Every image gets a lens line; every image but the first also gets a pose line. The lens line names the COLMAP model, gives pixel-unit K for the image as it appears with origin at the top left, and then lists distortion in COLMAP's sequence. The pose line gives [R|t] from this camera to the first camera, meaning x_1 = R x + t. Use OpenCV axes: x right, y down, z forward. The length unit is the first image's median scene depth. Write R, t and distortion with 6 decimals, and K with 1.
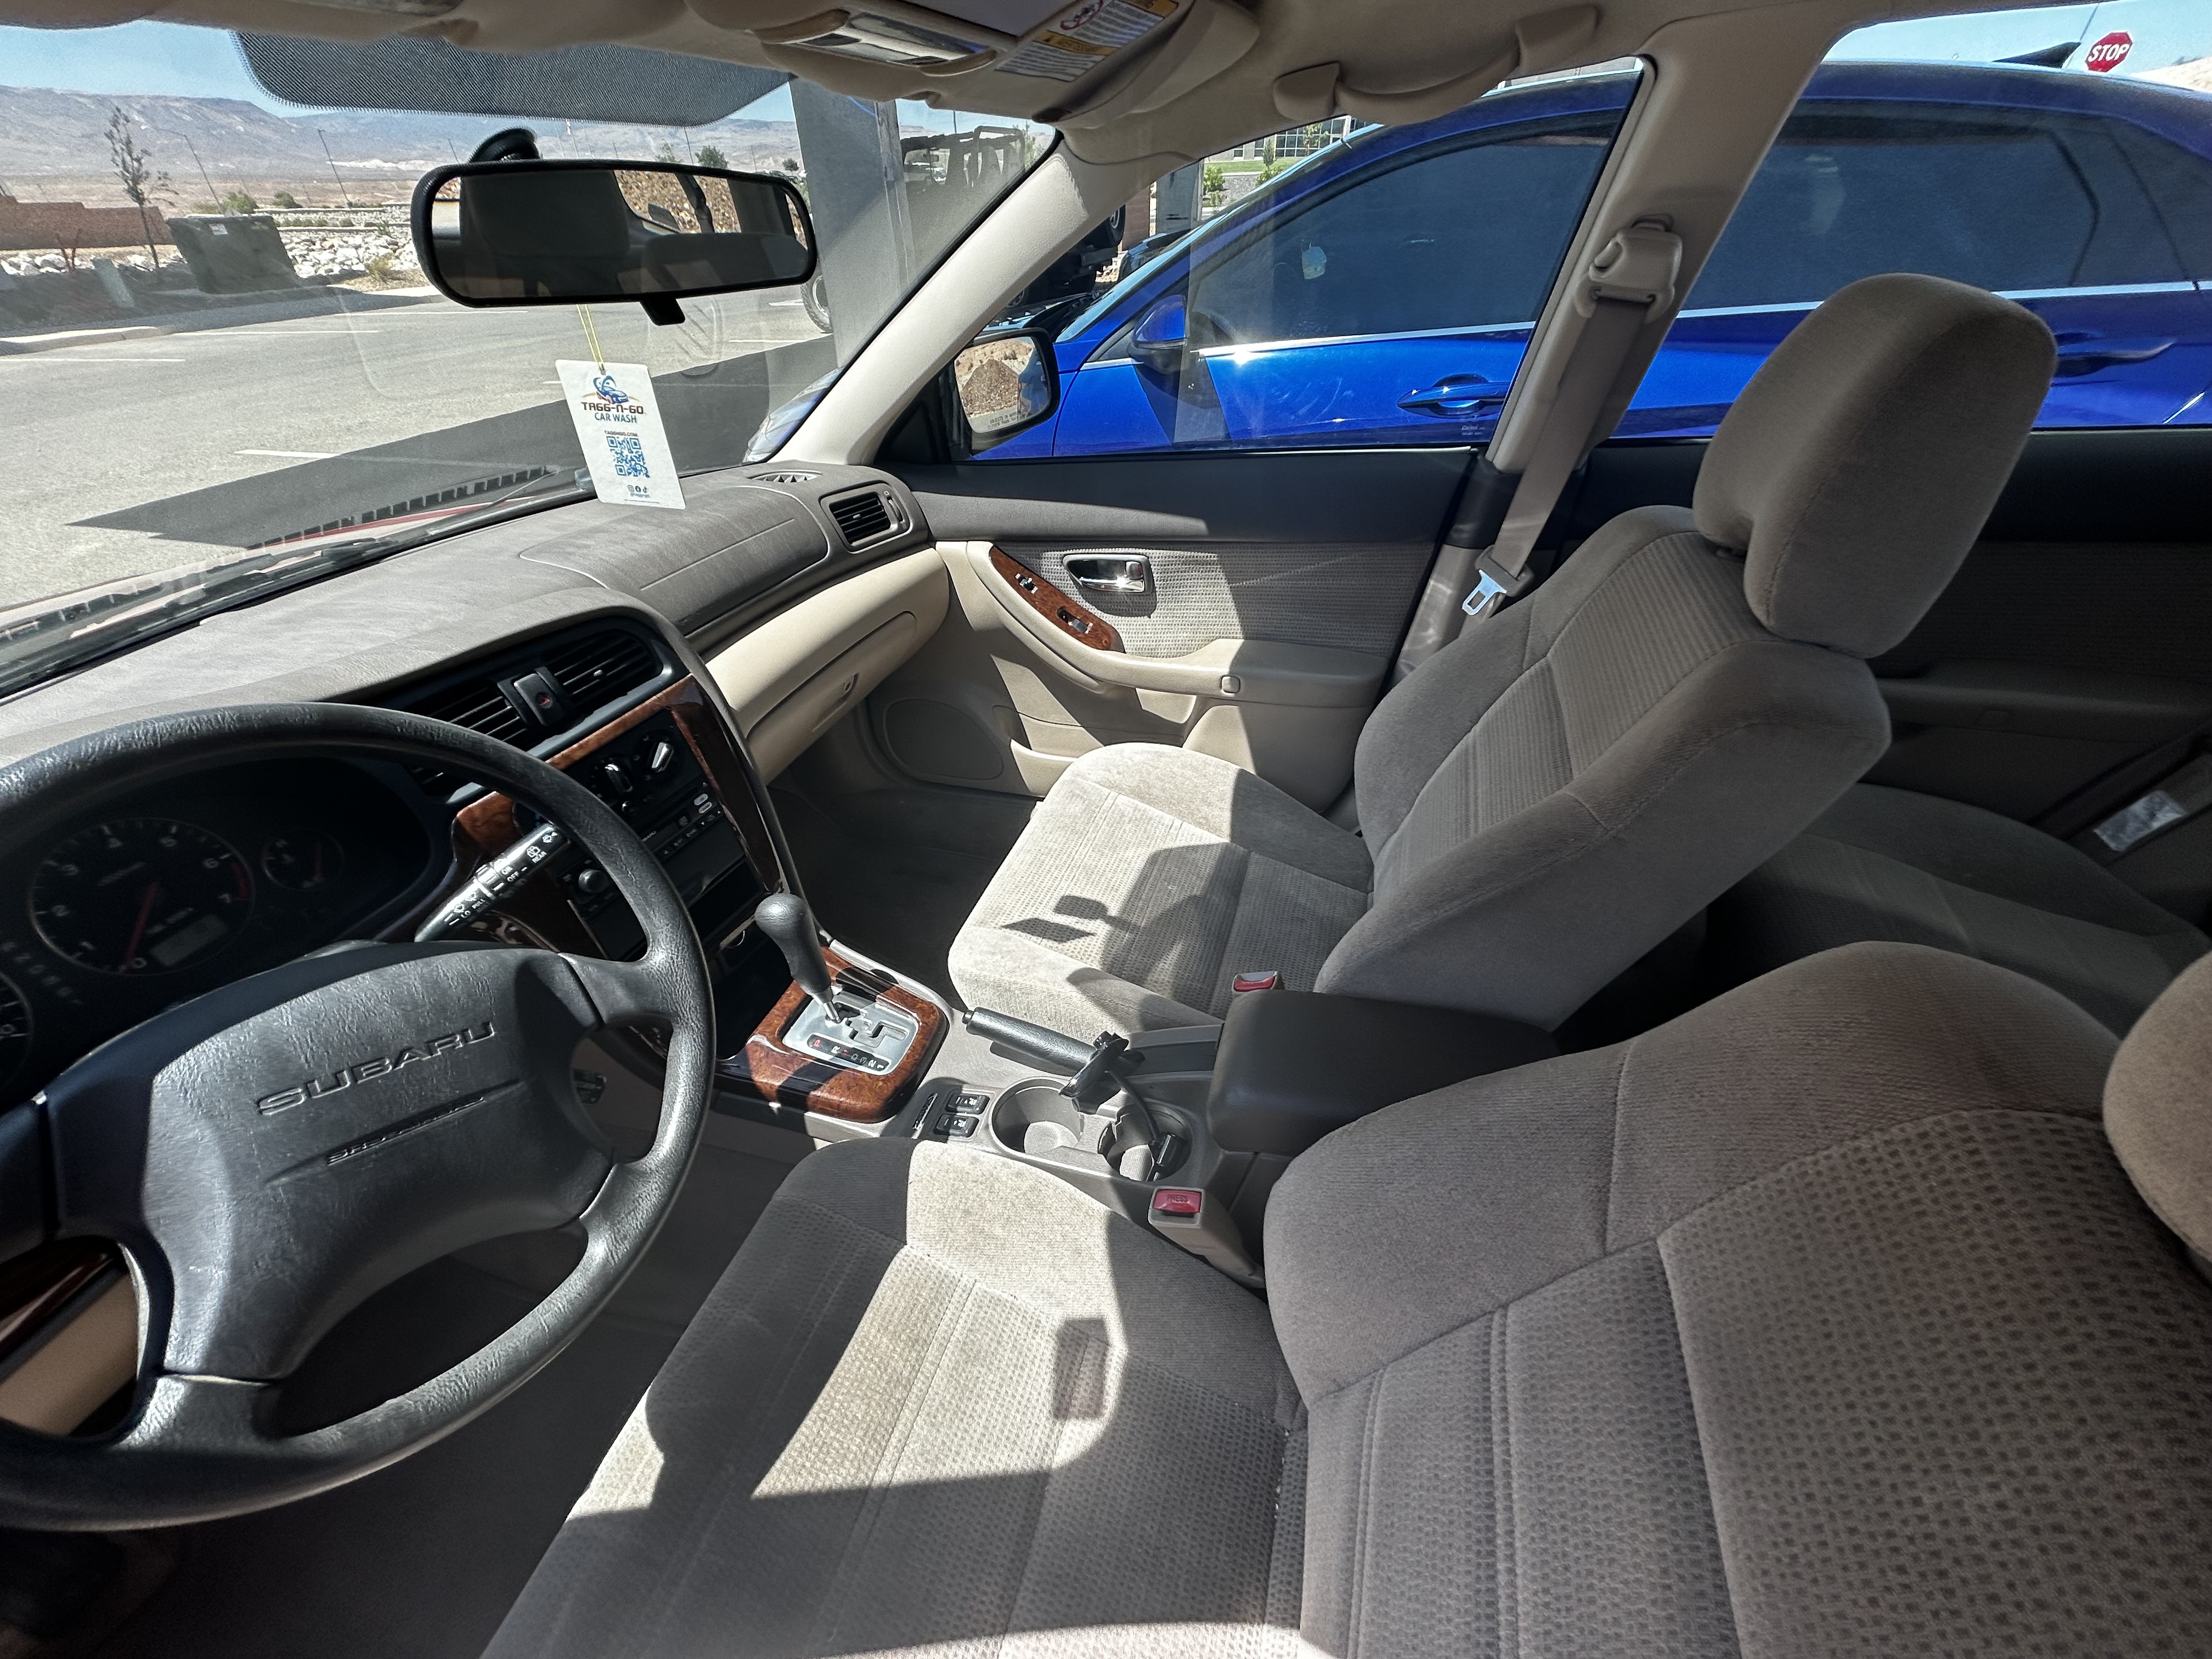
lens RADIAL K [[882.8, 0, 1097.7], [0, 882.8, 819.6], [0, 0, 1]] dist [-0.002111, 0.000104]
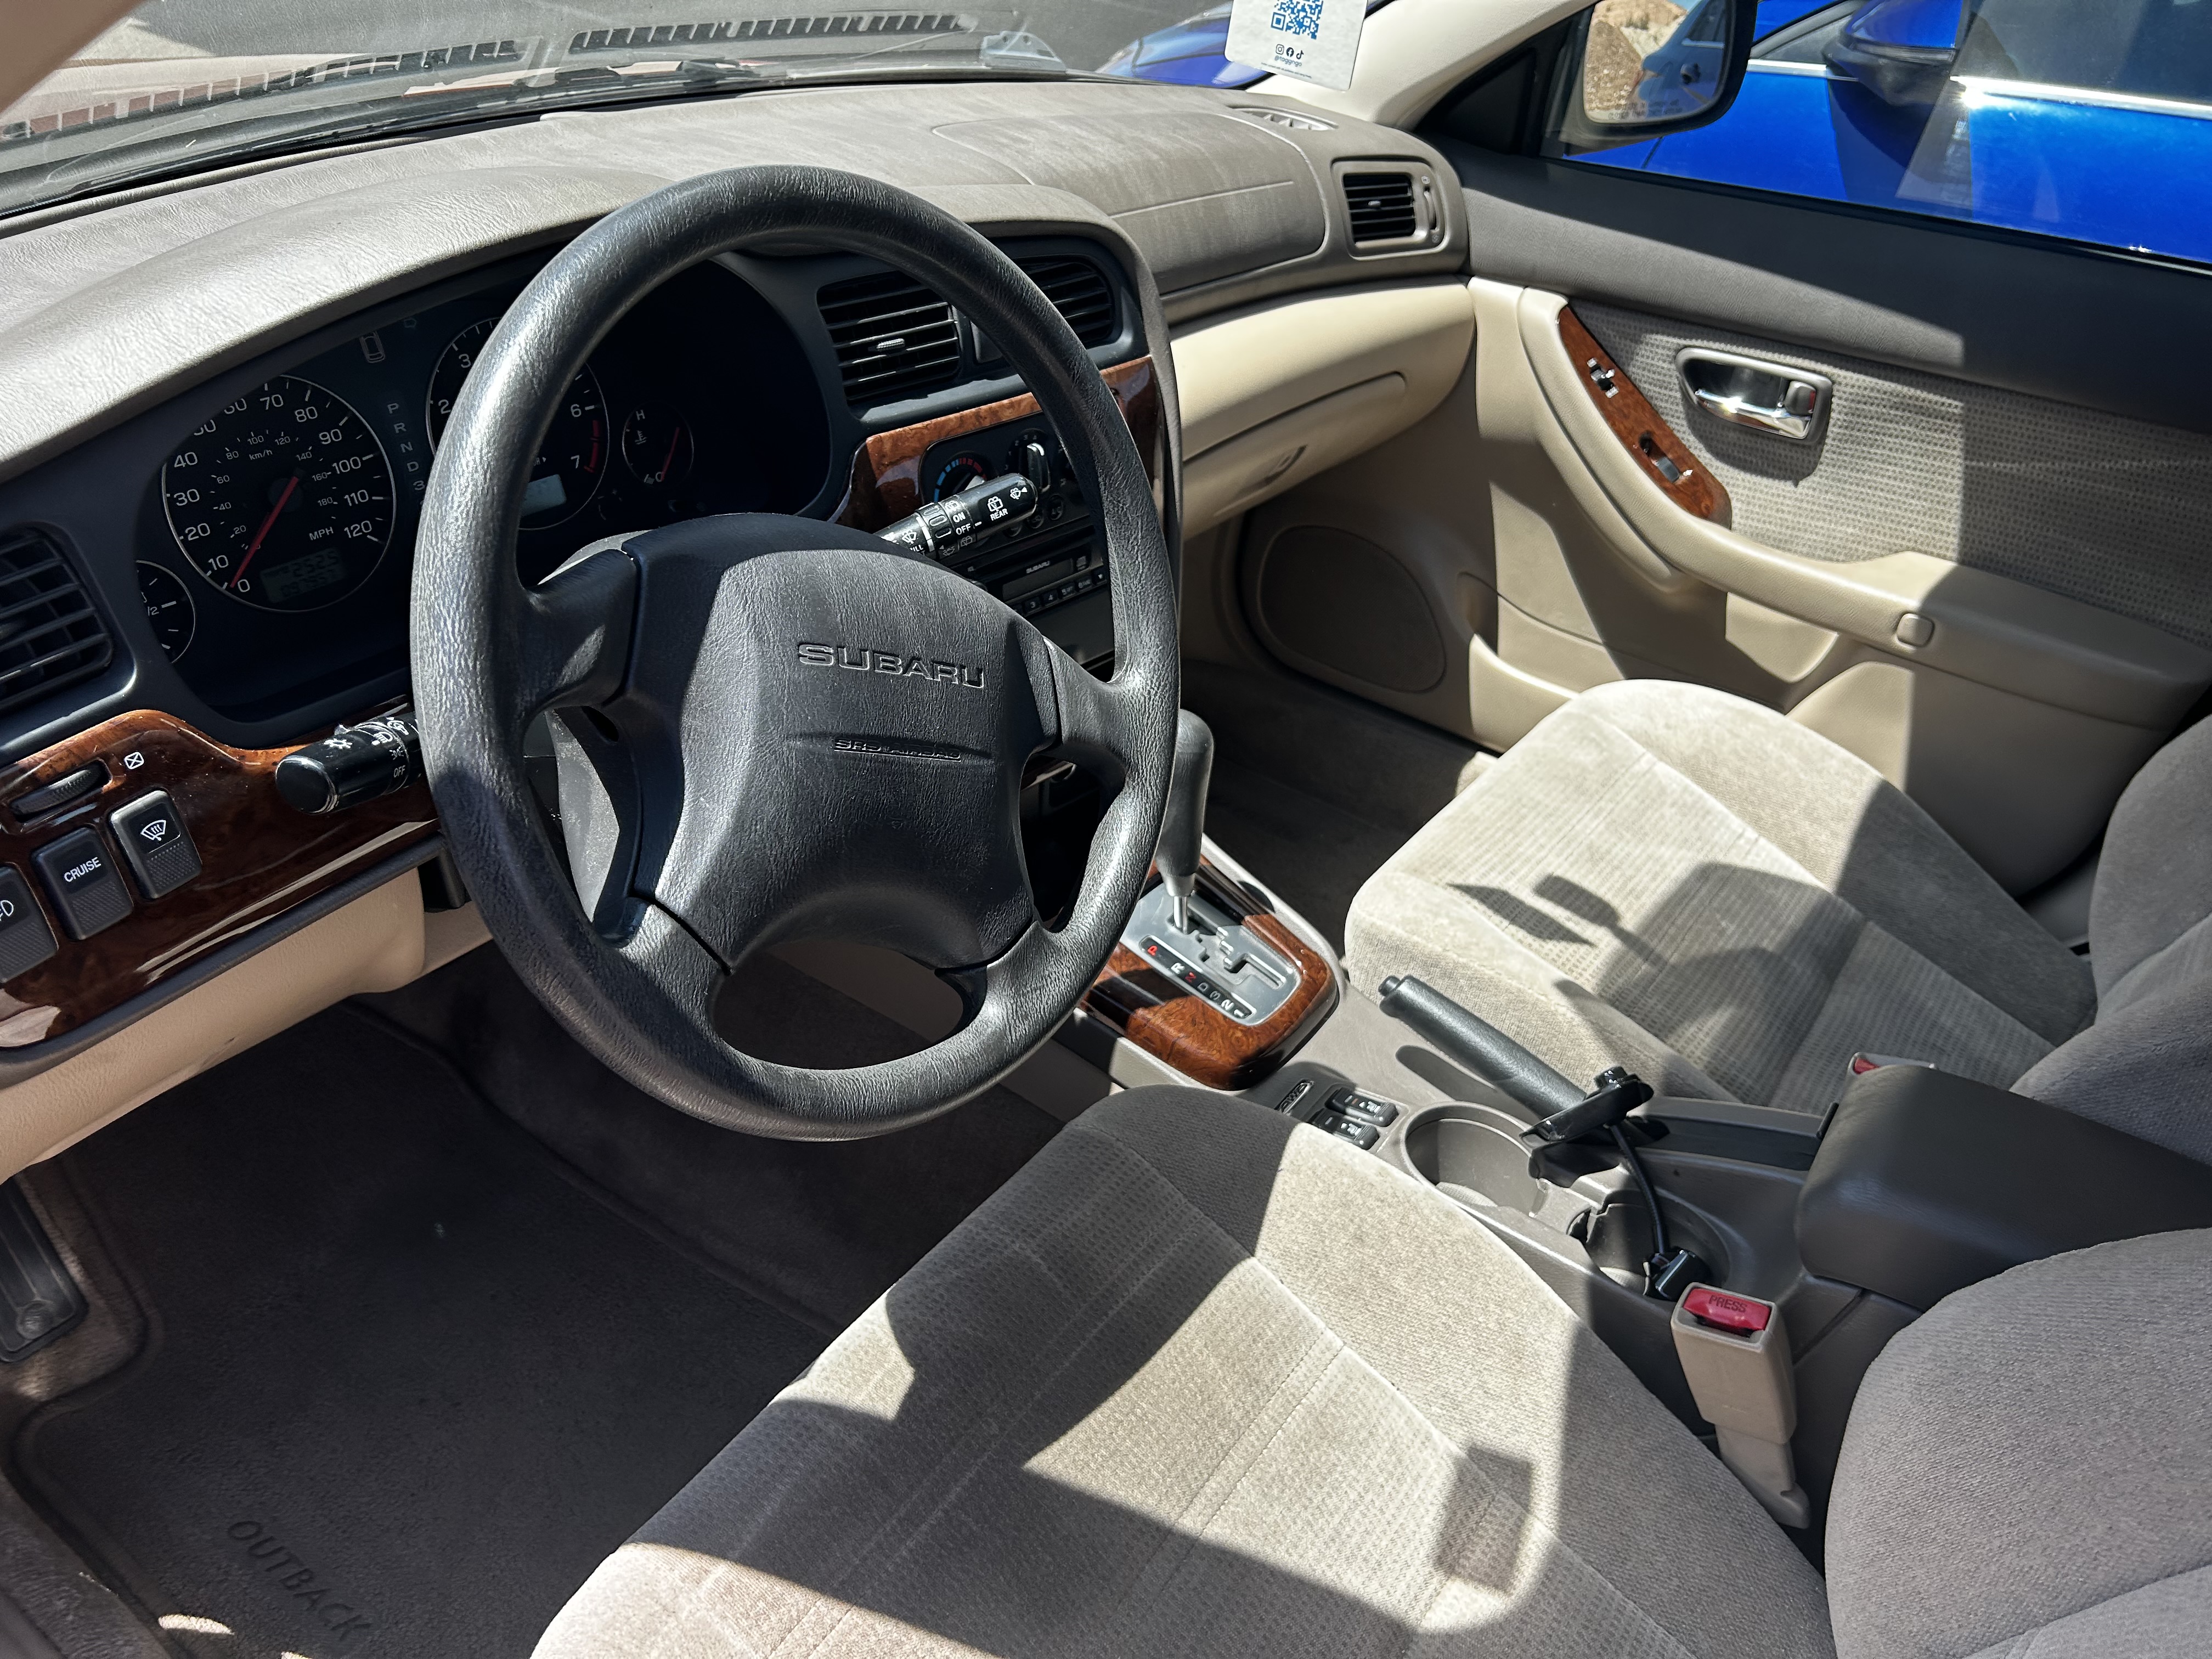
lens RADIAL K [[1691.7, 0, 1102.1], [0, 1691.7, 776.1], [0, 0, 1]] dist [0.013482, -0.003355]
pose [[0.939716, 0.288153, -0.184126, -0.127274], [-0.298409, 0.953965, -0.030040, 0.141817], [0.166994, 0.083174, 0.982443, -0.176890]]
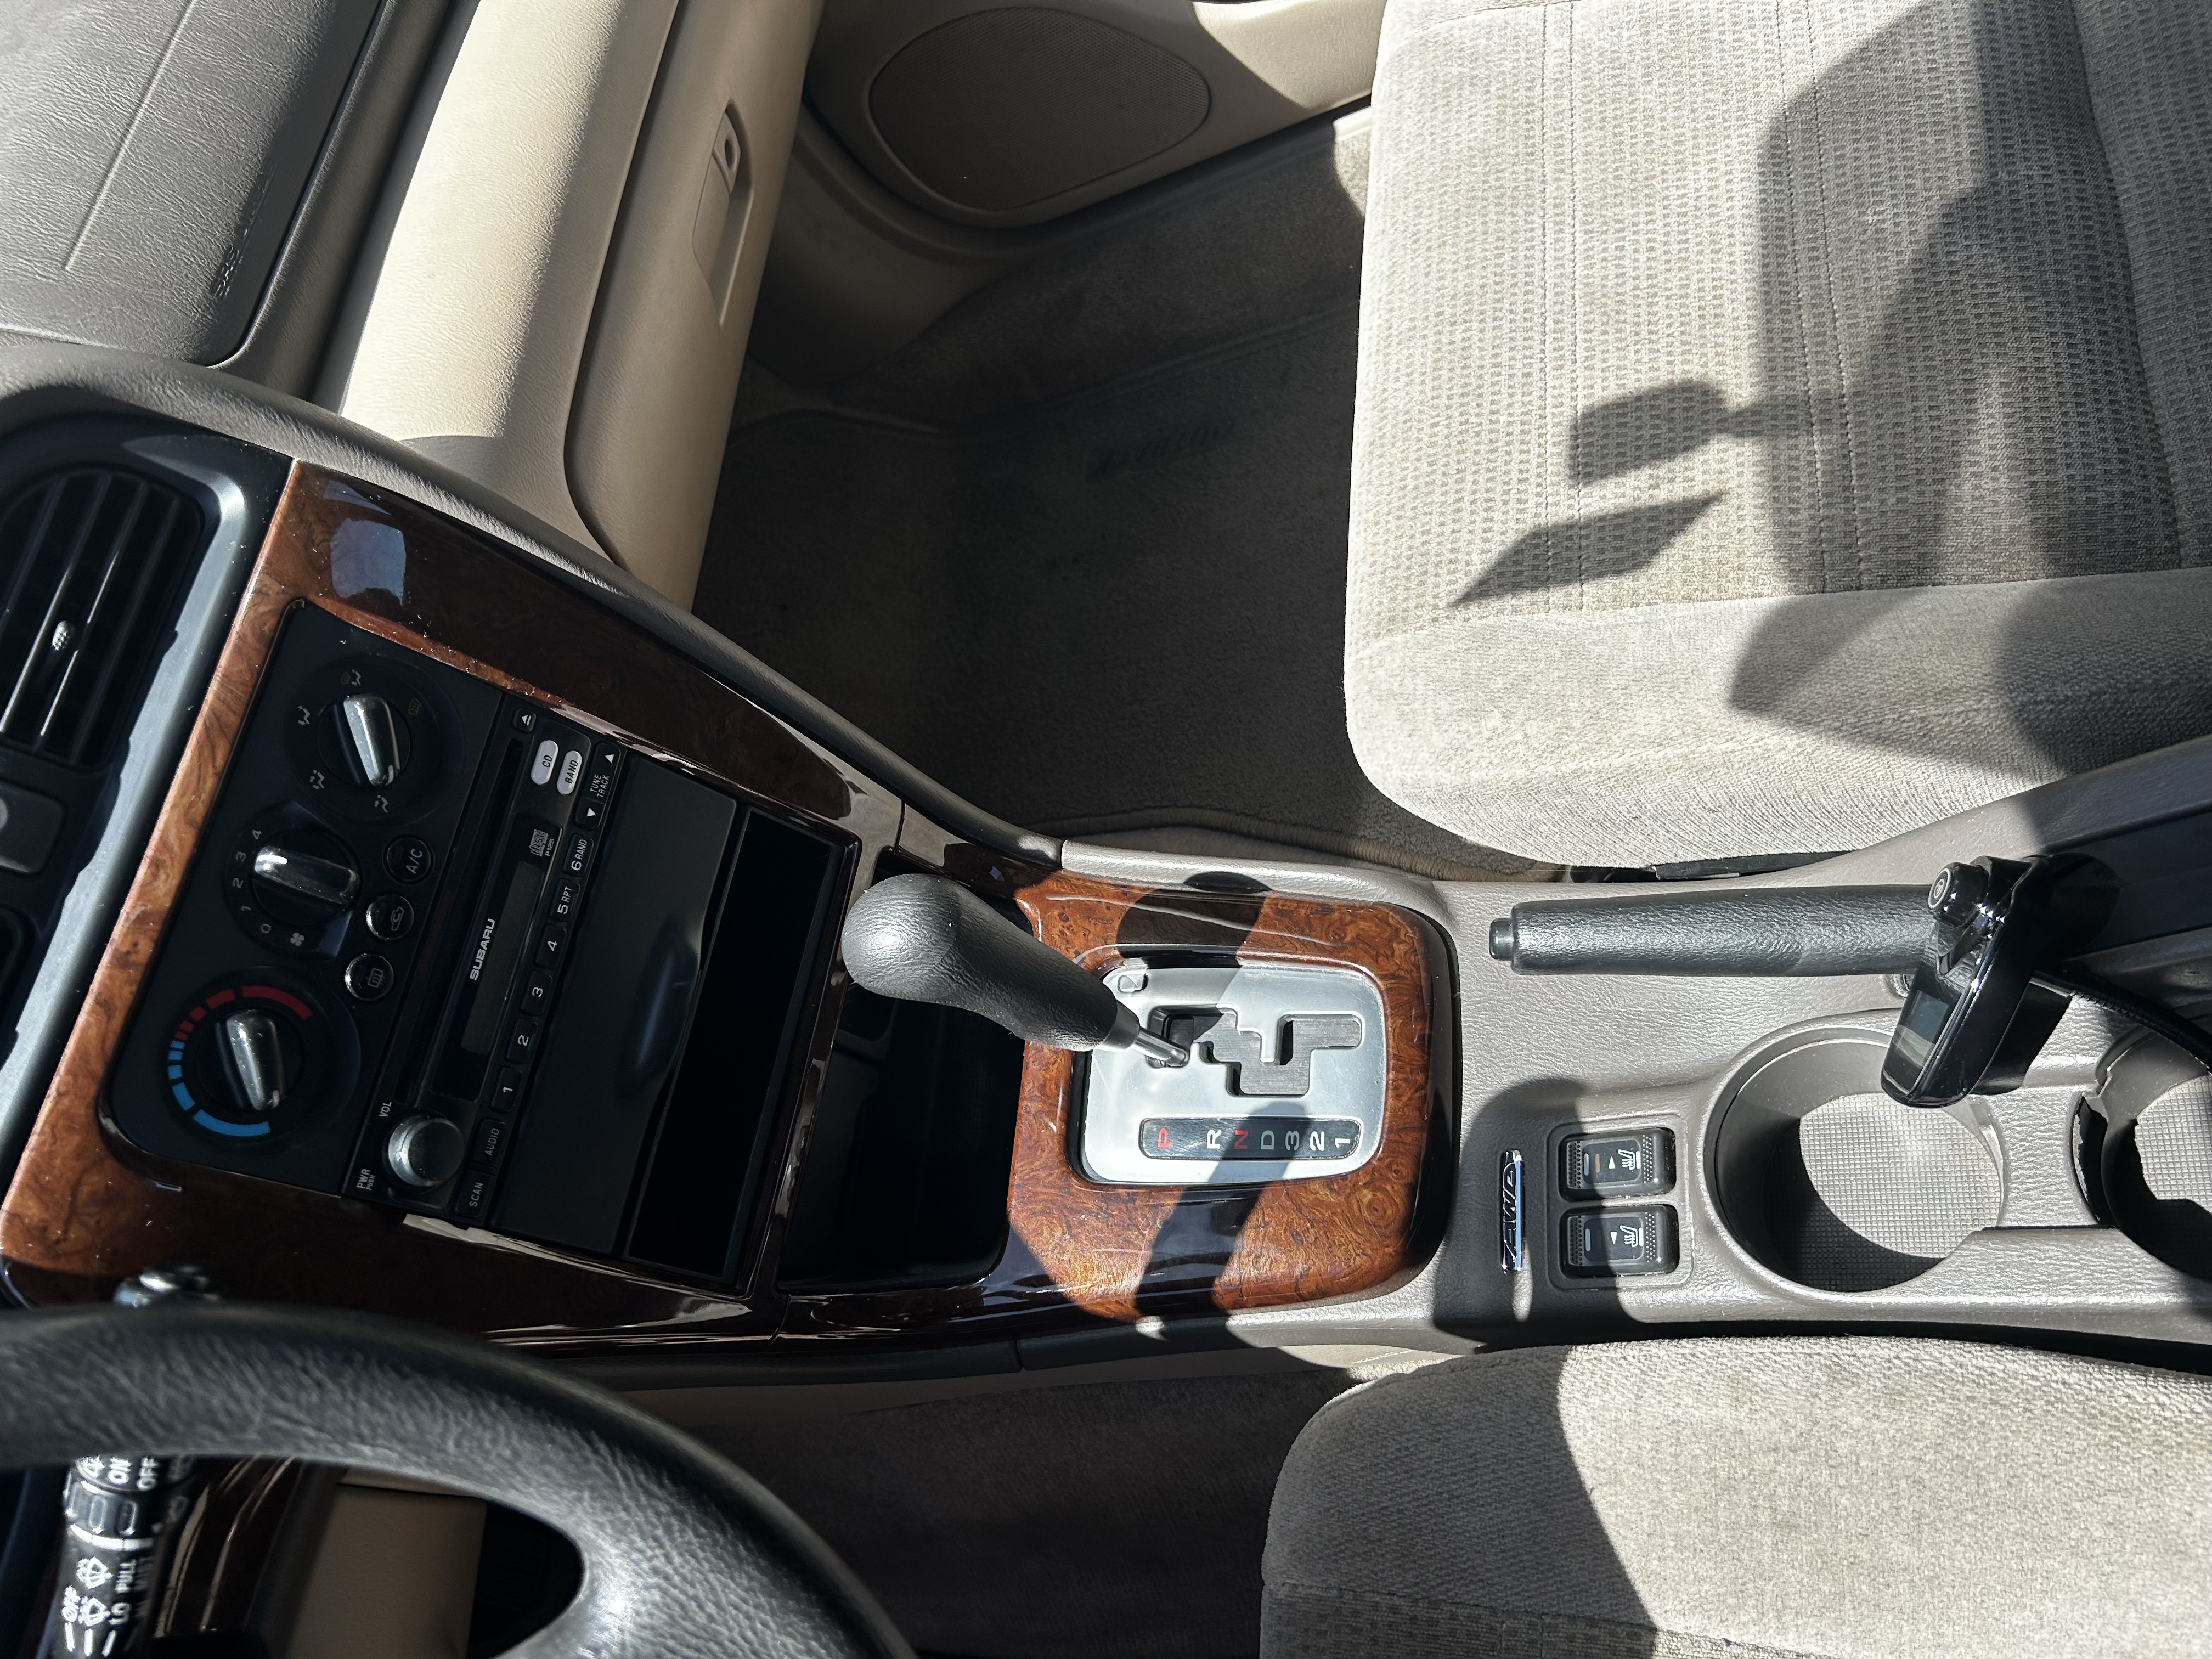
lens RADIAL K [[1683.0, 0, 1091.7], [0, 1683.0, 814.6], [0, 0, 1]] dist [0.040356, -0.062225]
pose [[0.850971, -0.387953, -0.354034, -0.024639], [0.499383, 0.806454, 0.316621, -0.083337], [0.162678, -0.446234, 0.880006, 0.325909]]
